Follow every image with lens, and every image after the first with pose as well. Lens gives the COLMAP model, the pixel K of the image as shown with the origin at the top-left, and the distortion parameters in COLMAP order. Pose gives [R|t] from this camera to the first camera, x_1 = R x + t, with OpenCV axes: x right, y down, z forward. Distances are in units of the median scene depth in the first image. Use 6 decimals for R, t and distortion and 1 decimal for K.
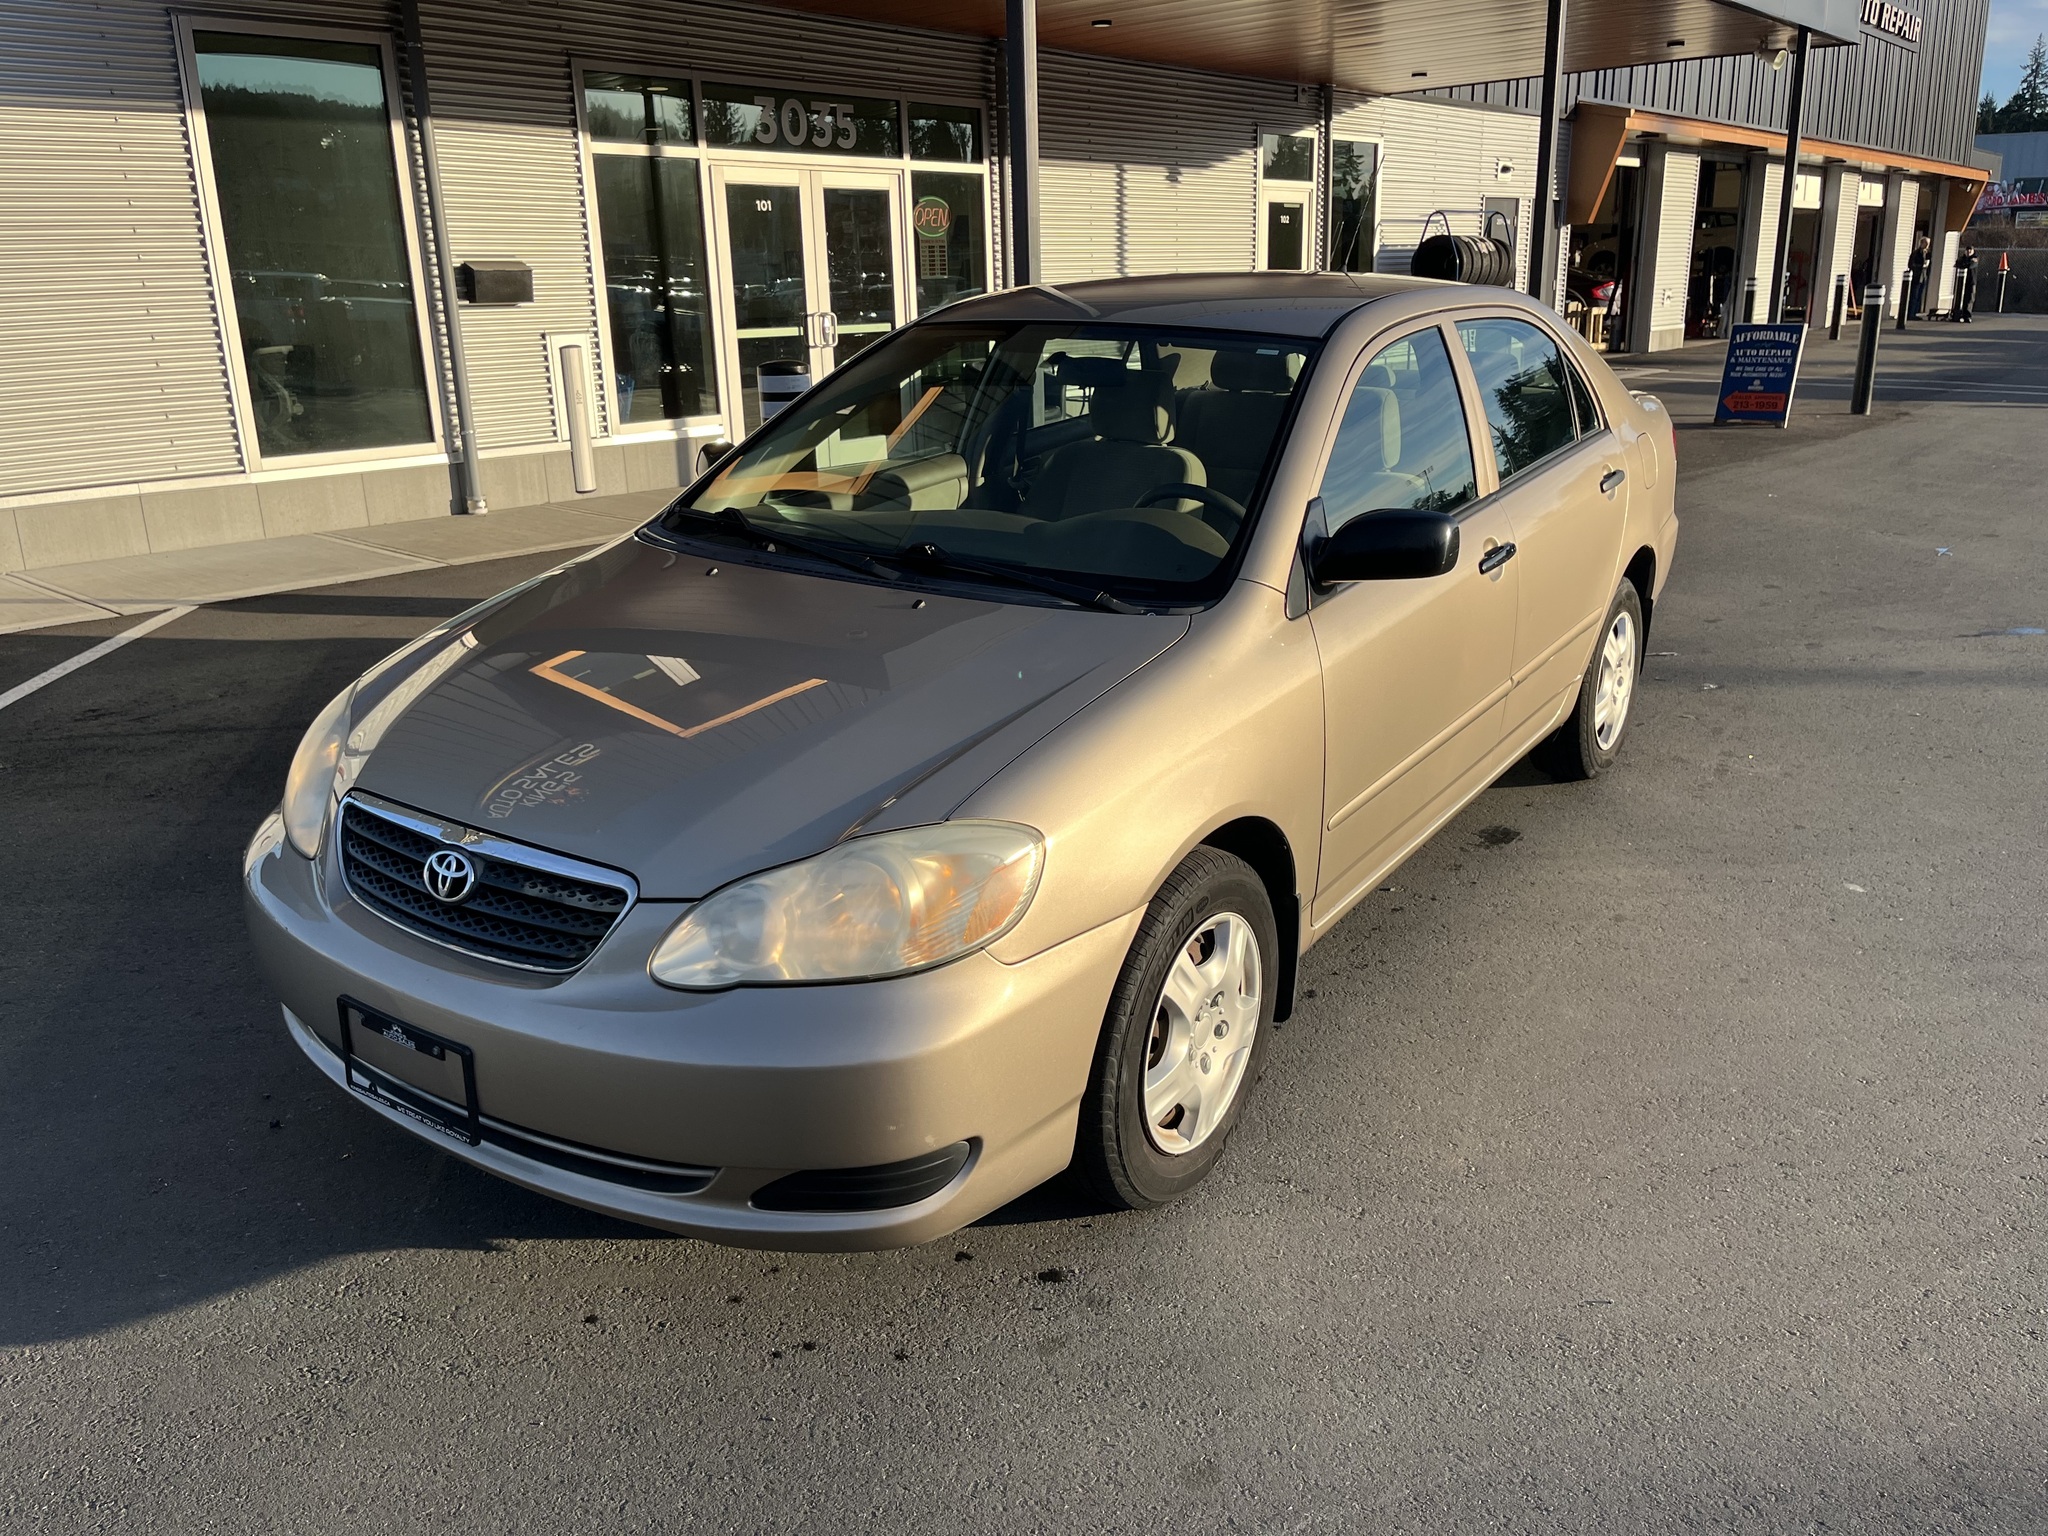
lens RADIAL K [[1552.1, 0, 1028.1], [0, 1552.1, 755.9], [0, 0, 1]] dist [0.064564, -0.085329]
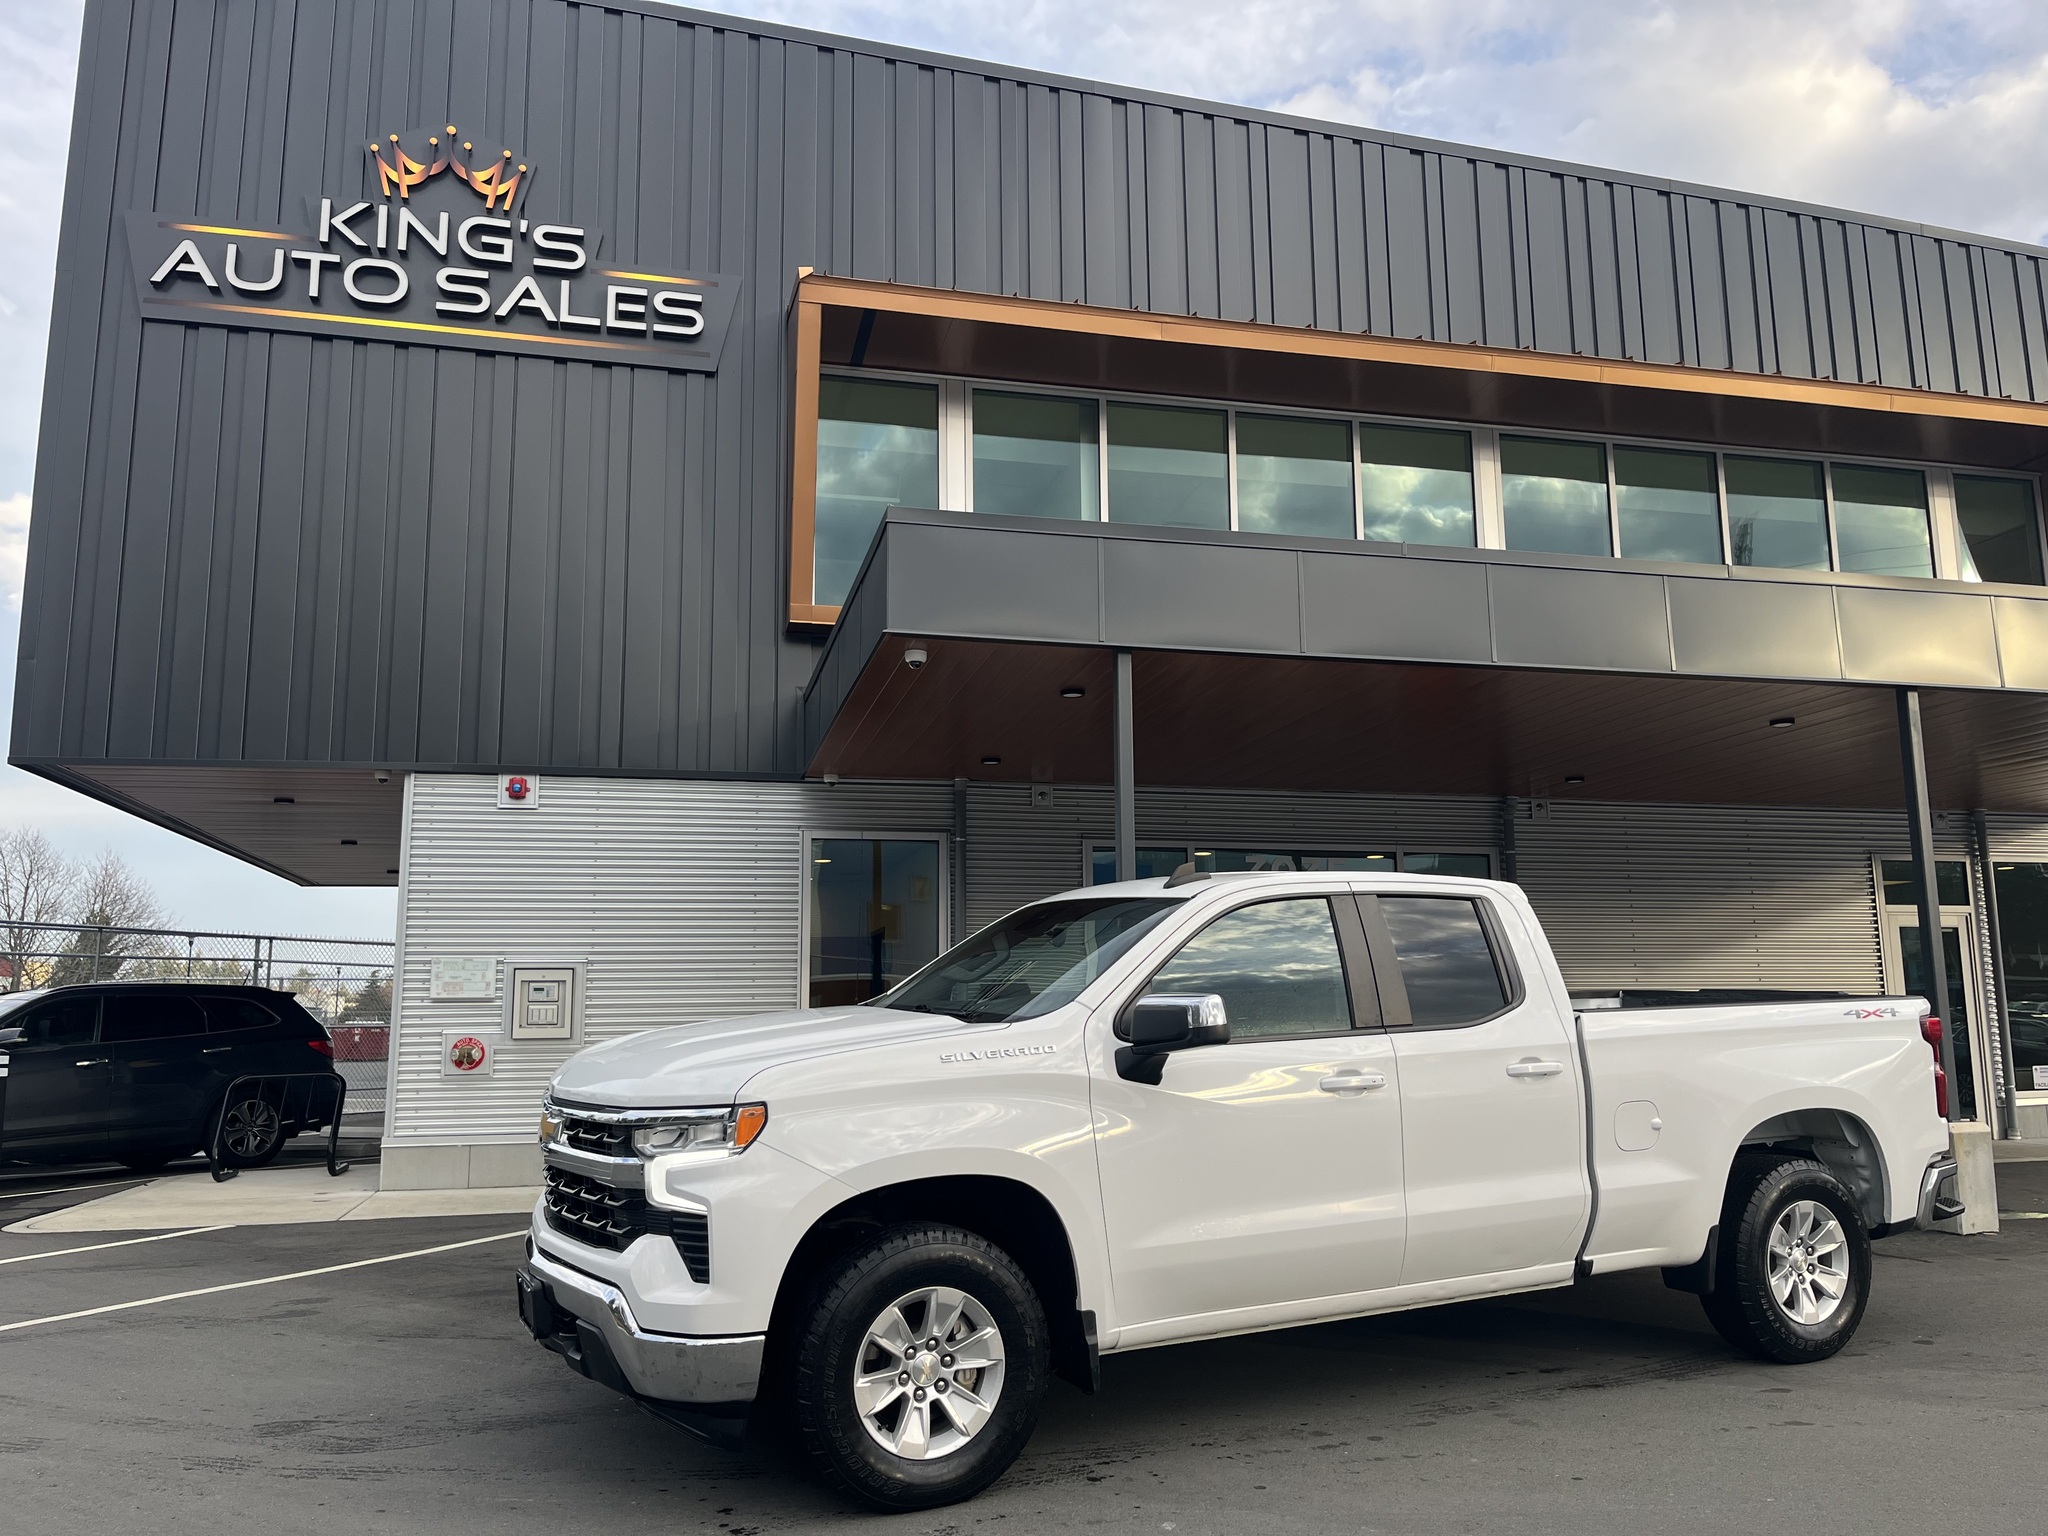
lens RADIAL K [[1552.1, 0, 1038.3], [0, 1552.1, 781.1], [0, 0, 1]] dist [0.064564, -0.085329]
pose [[0.816122, -0.073432, -0.573196, 0.327144], [-0.176984, 0.912468, -0.368888, 0.008627], [0.550111, 0.402504, 0.731689, -0.017766]]
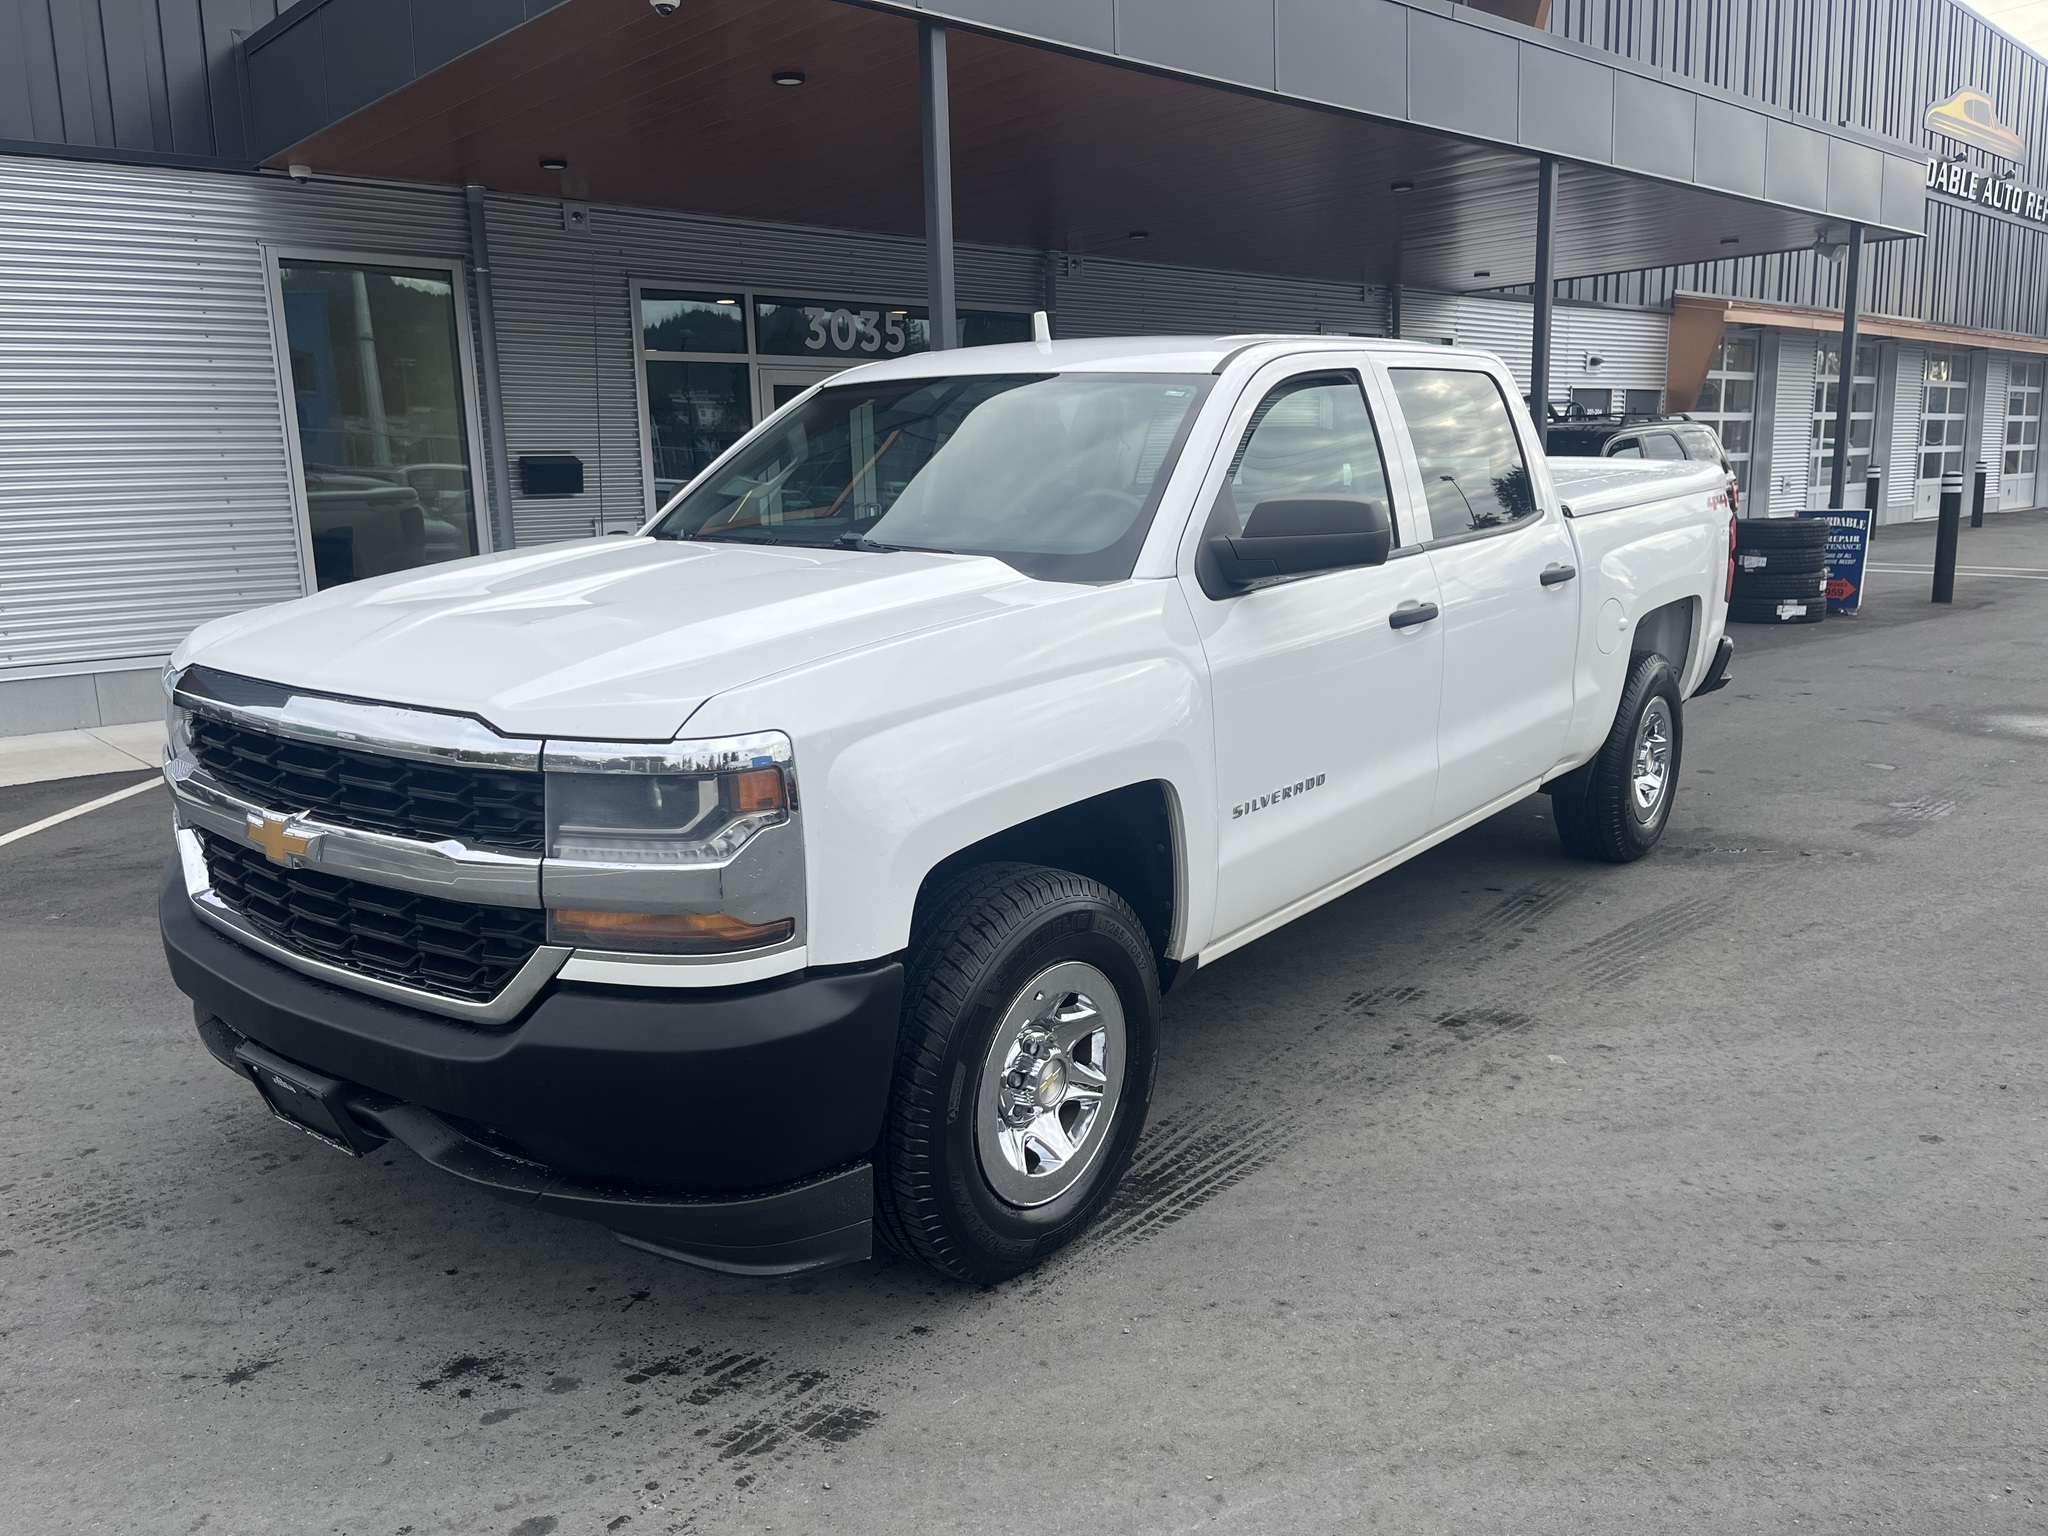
lens RADIAL K [[1552.1, 0, 1021.4], [0, 1552.1, 779.8], [0, 0, 1]] dist [0.064564, -0.085329]
pose [[0.993110, 0.020755, -0.115331, 0.086033], [-0.031871, 0.994930, -0.095391, 0.003244], [0.112766, 0.098410, 0.988736, -0.018843]]
